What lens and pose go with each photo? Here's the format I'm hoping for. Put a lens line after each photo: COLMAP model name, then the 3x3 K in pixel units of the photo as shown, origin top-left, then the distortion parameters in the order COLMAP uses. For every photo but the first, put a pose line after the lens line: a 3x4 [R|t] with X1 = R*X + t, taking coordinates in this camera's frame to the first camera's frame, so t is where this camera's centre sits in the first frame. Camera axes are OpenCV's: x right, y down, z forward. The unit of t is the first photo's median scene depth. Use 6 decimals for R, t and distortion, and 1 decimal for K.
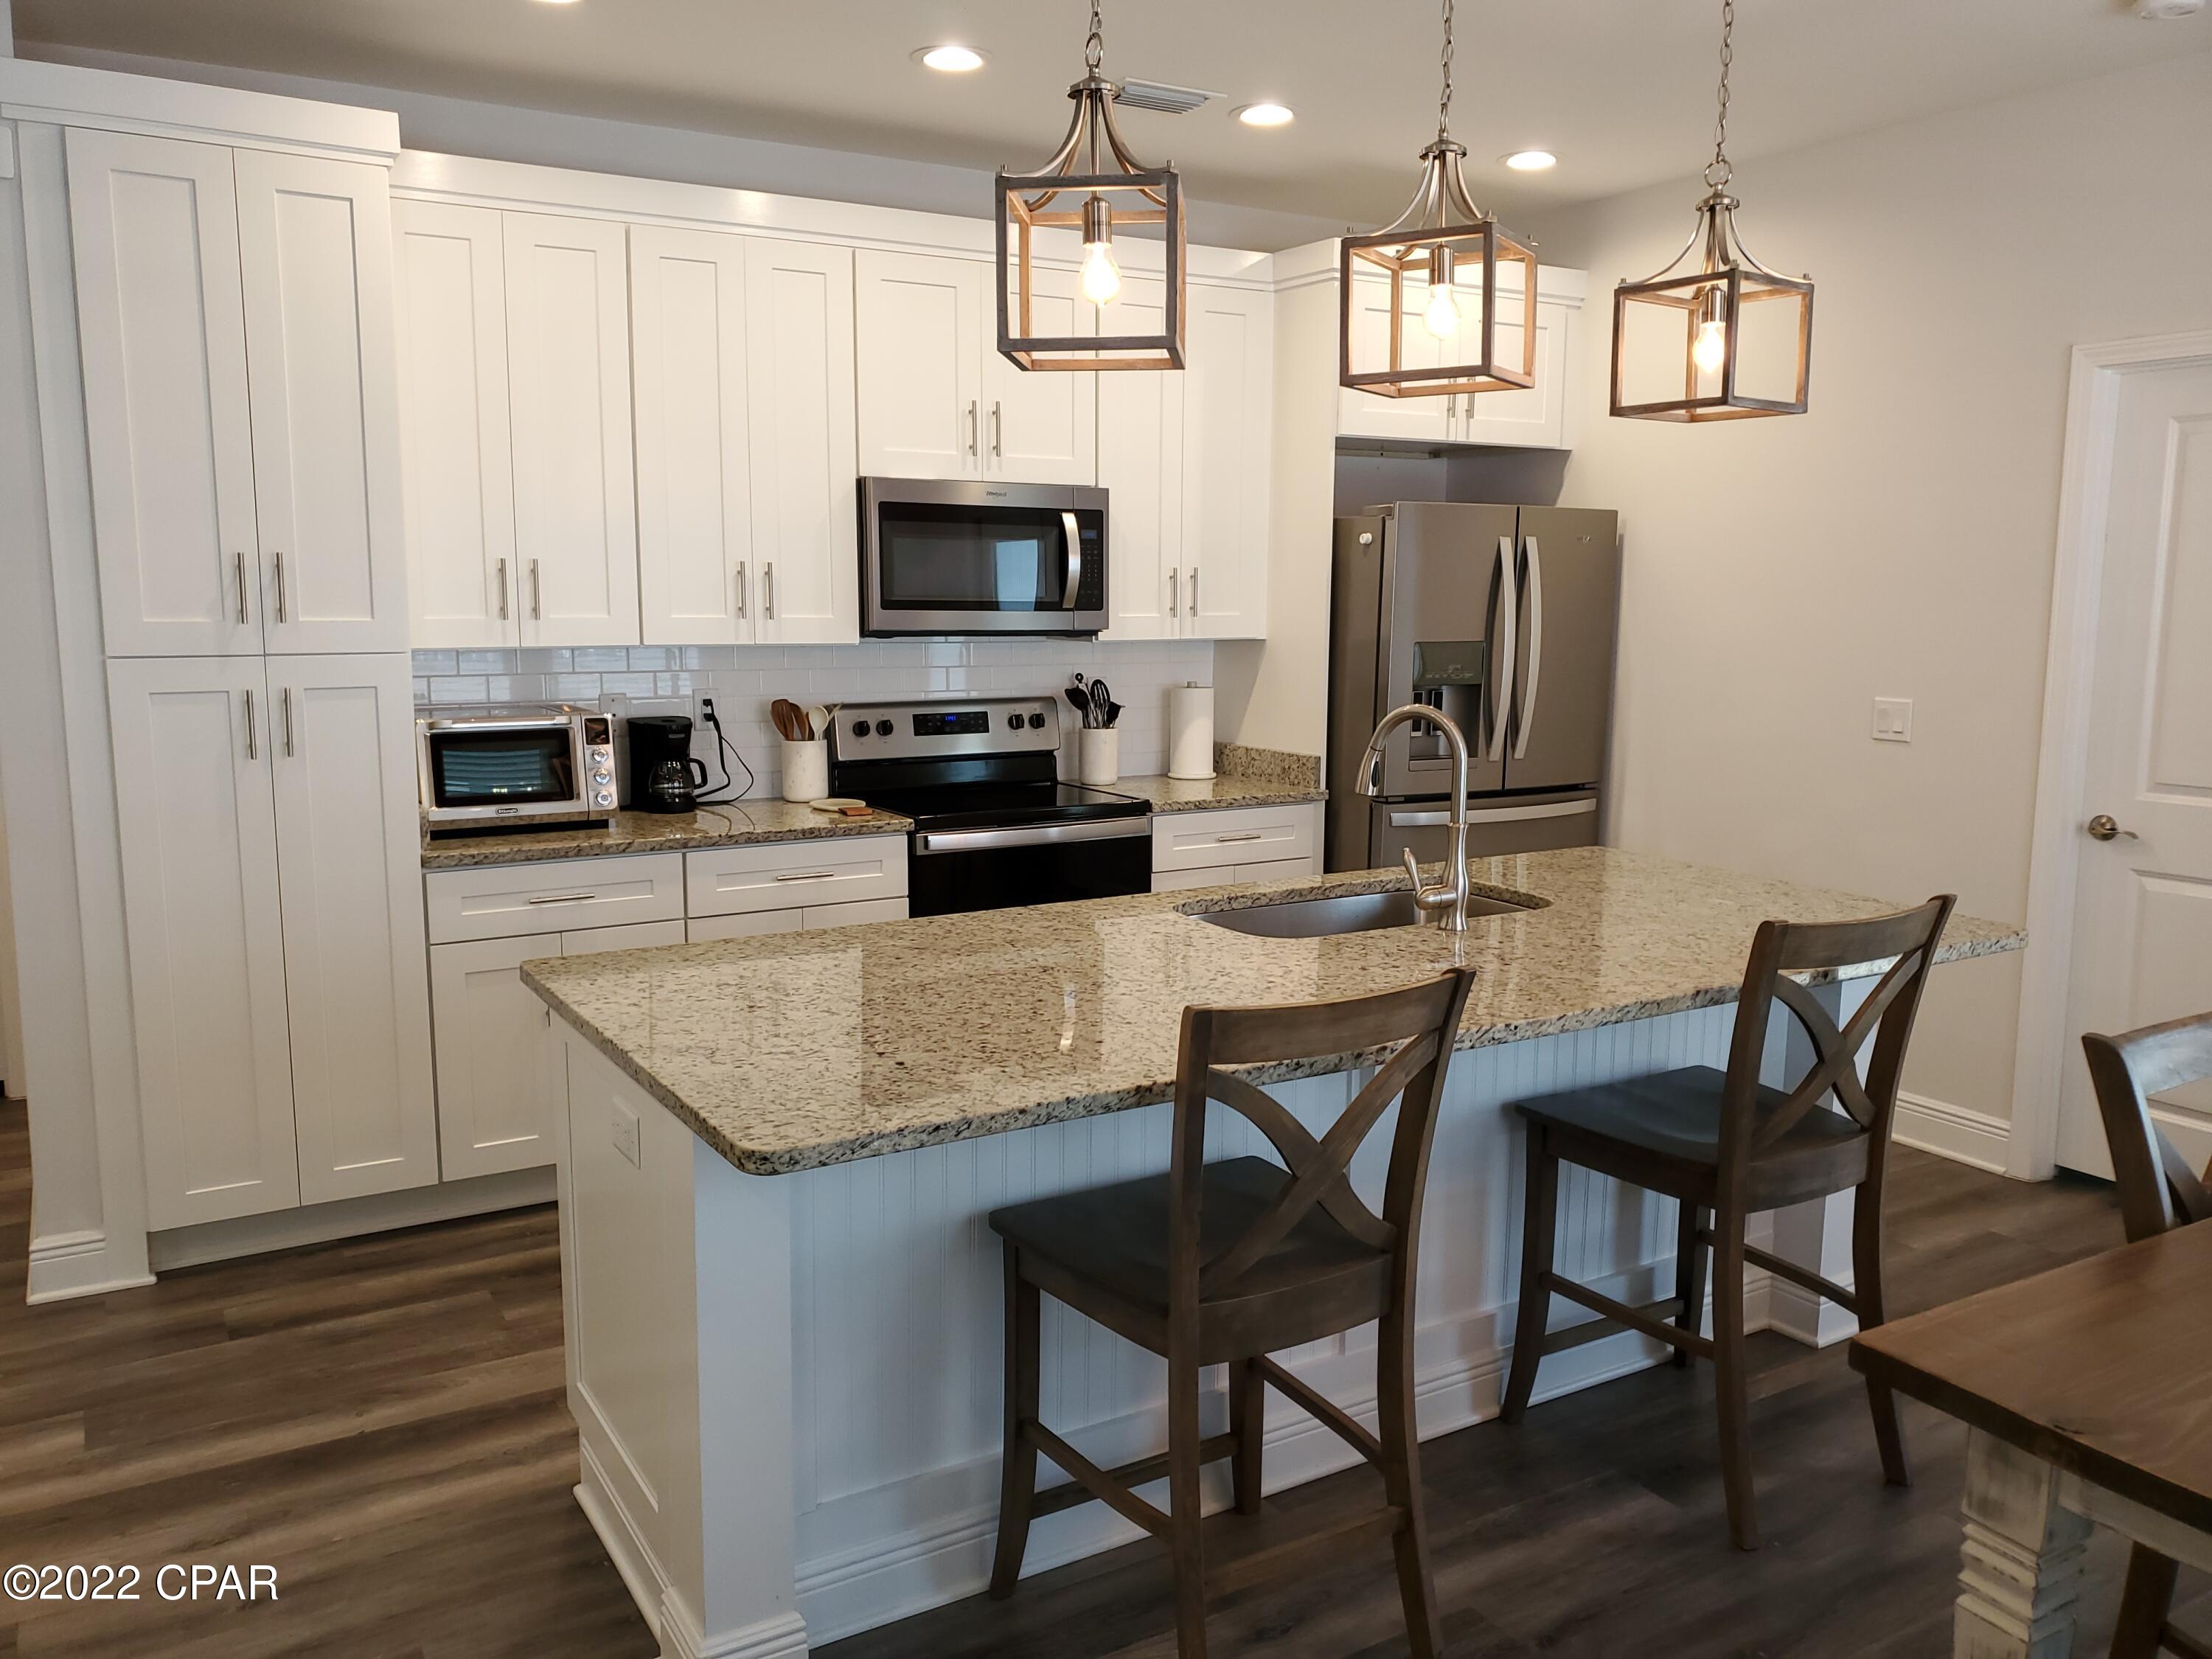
lens RADIAL K [[1738.9, 0, 1106.0], [0, 1738.9, 829.5], [0, 0, 1]] dist [0.157306, -0.318124]
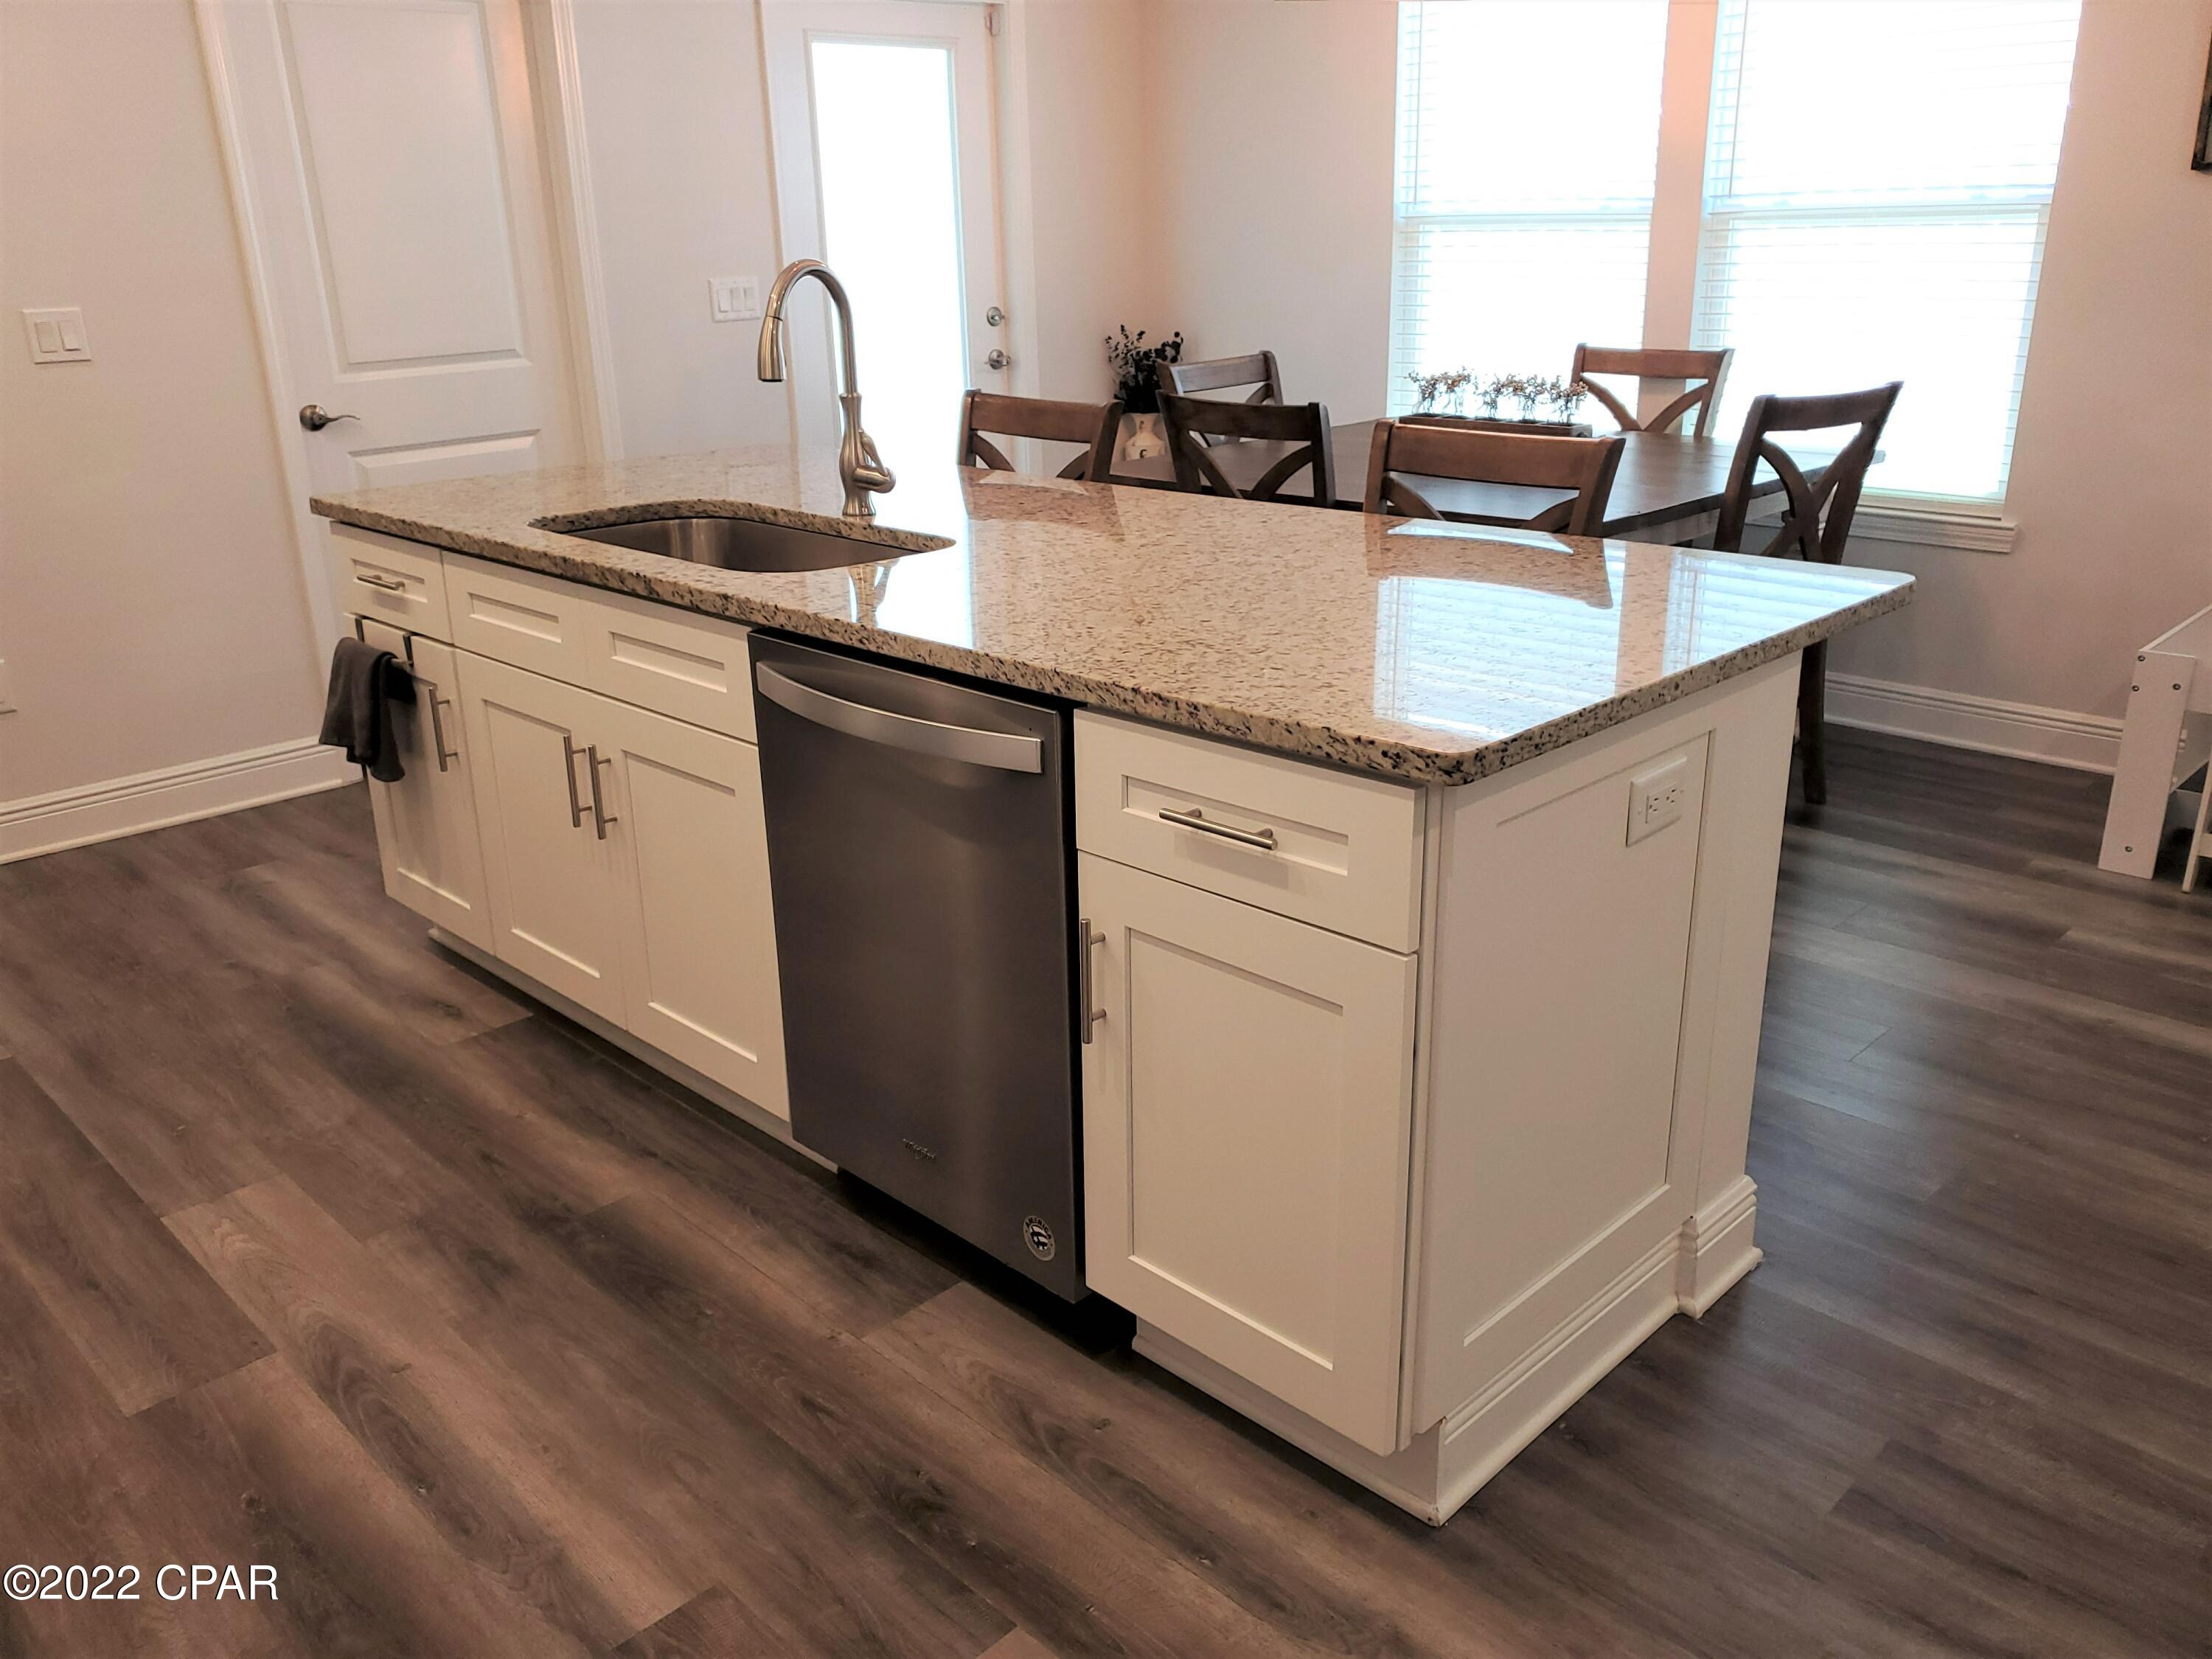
lens RADIAL K [[1728.5, 0, 1106.0], [0, 1728.5, 829.5], [0, 0, 1]] dist [0.003010, 0.006031]
pose [[-0.233243, -0.324304, 0.916747, -0.506801], [0.161443, 0.916751, 0.365381, -0.071226], [-0.958923, 0.233225, -0.161469, 0.765060]]
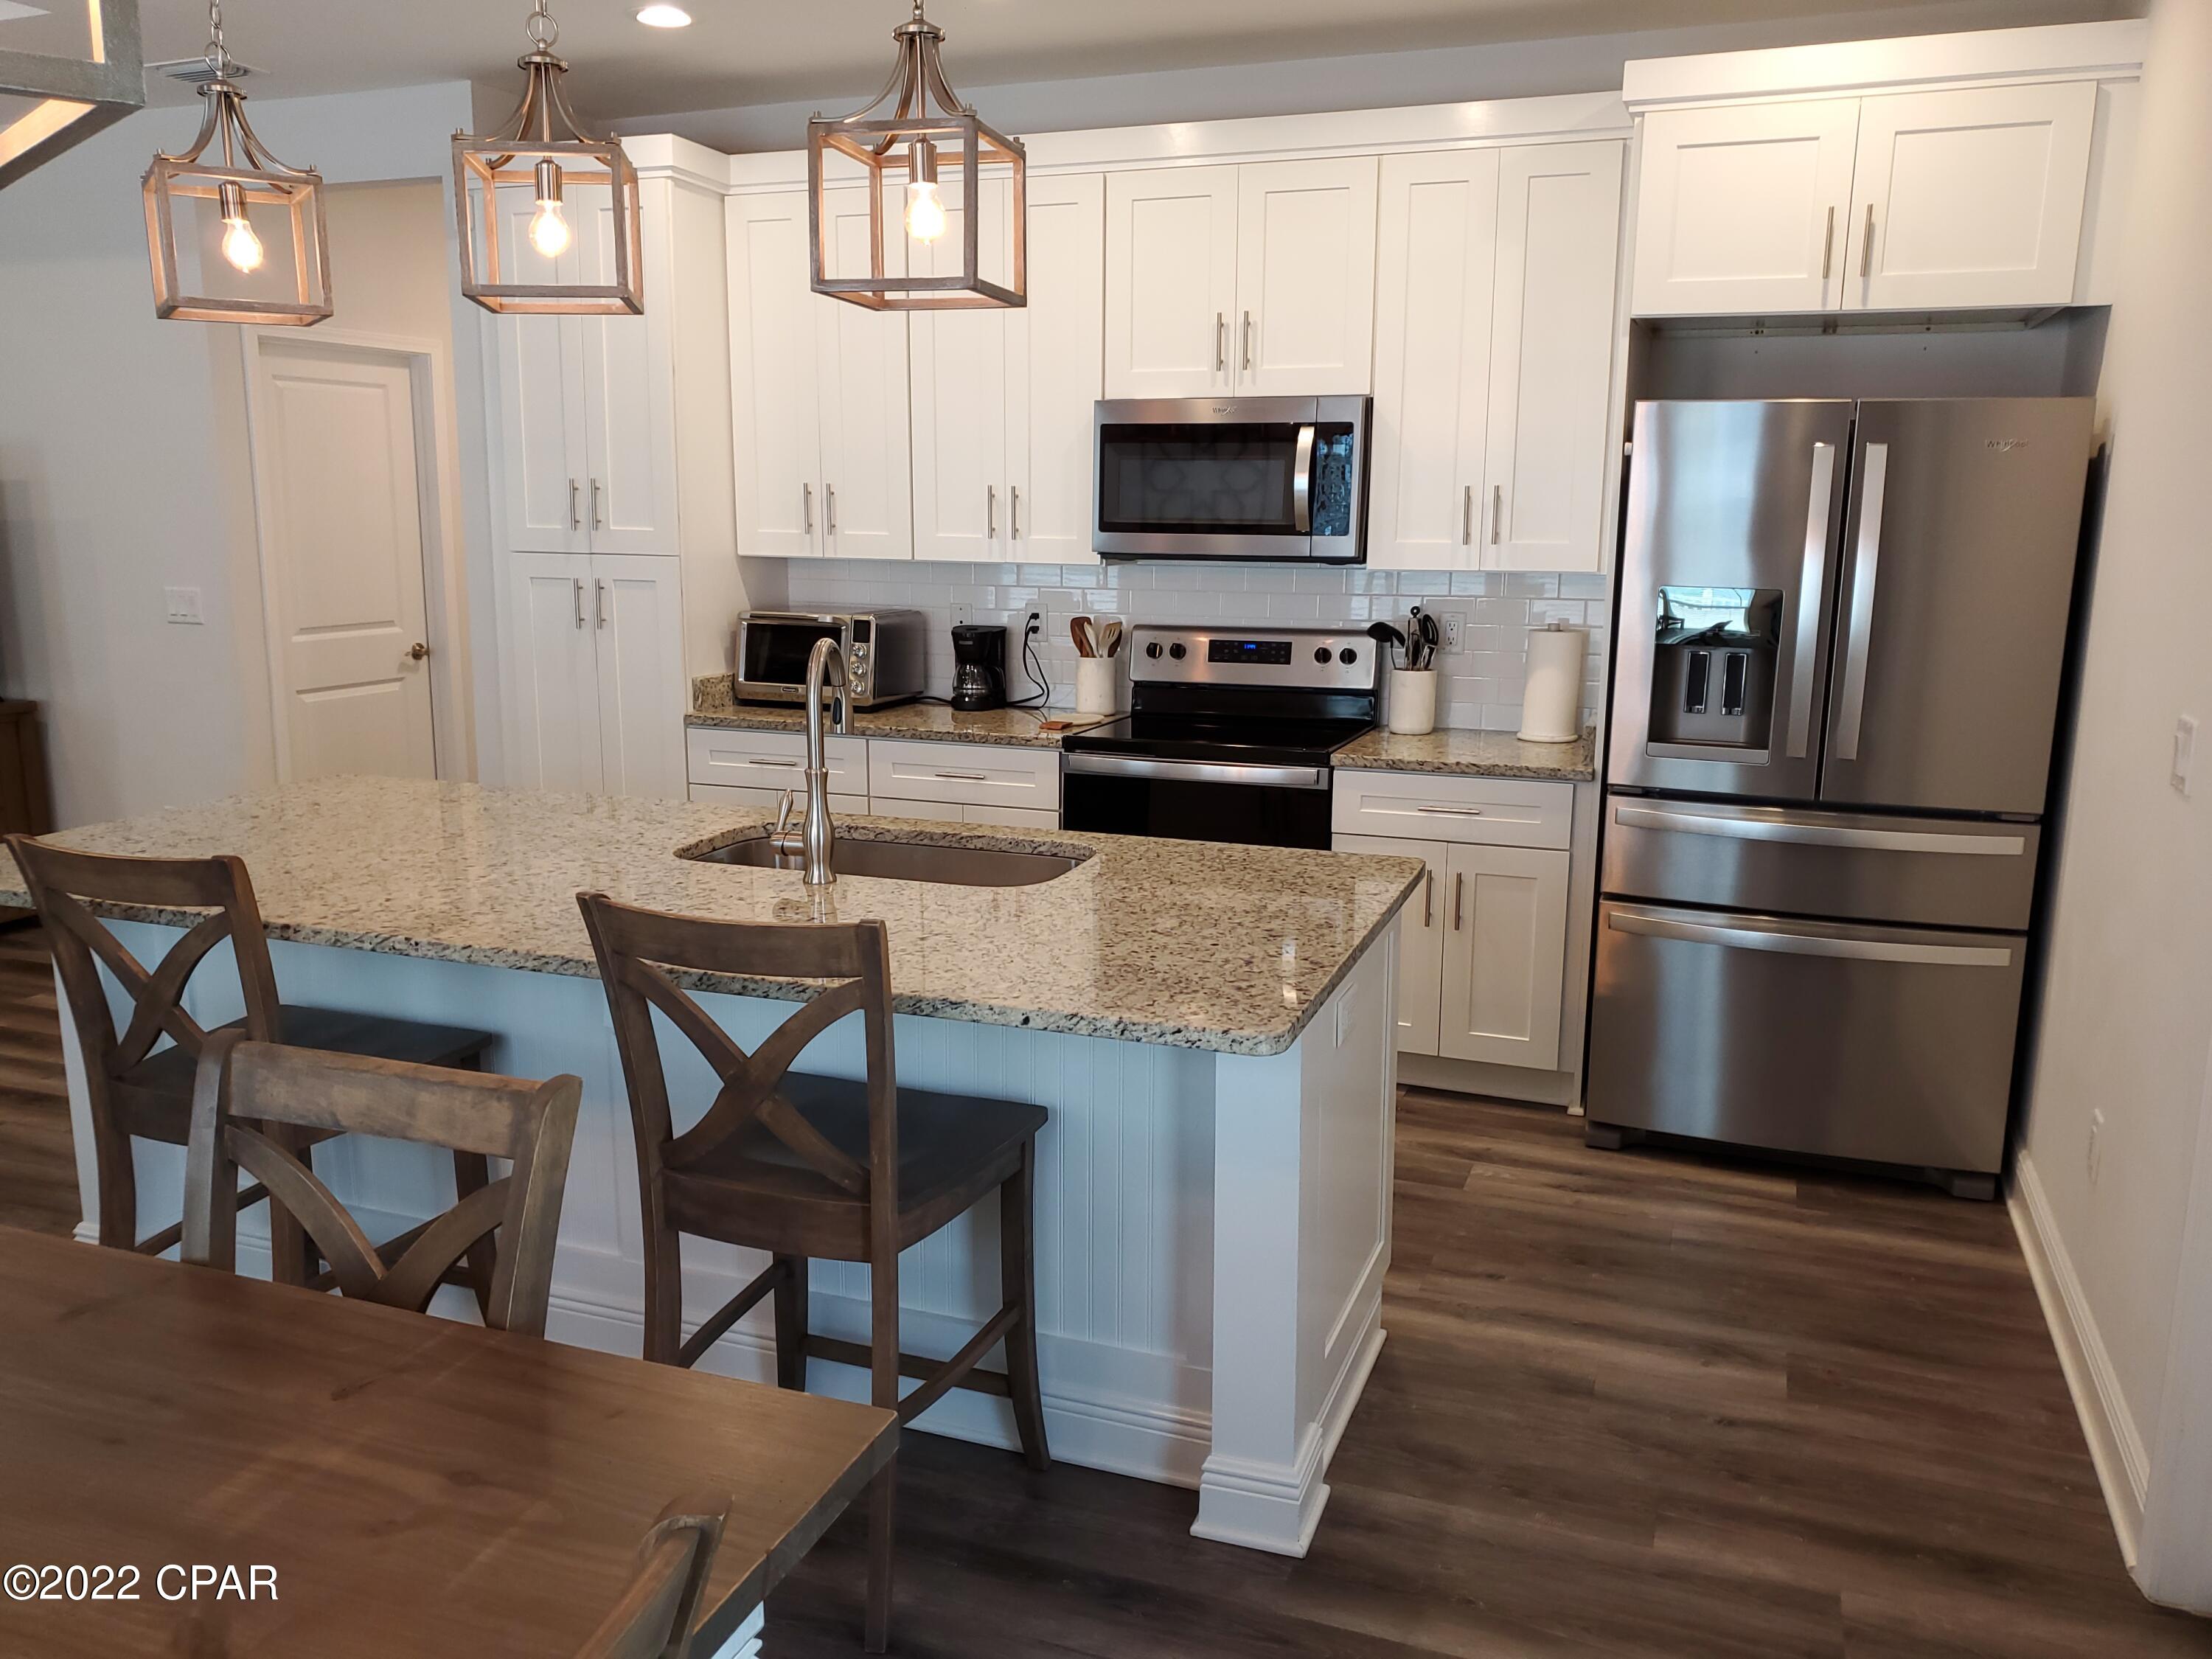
lens RADIAL K [[1770.0, 0, 1097.5], [0, 1770.0, 804.4], [0, 0, 1]] dist [0.112861, -0.002027]
pose [[0.618408, 0.139665, -0.773347, 0.734798], [-0.117229, 0.989465, 0.084953, -0.059301], [0.777064, 0.038123, 0.628265, 0.371556]]
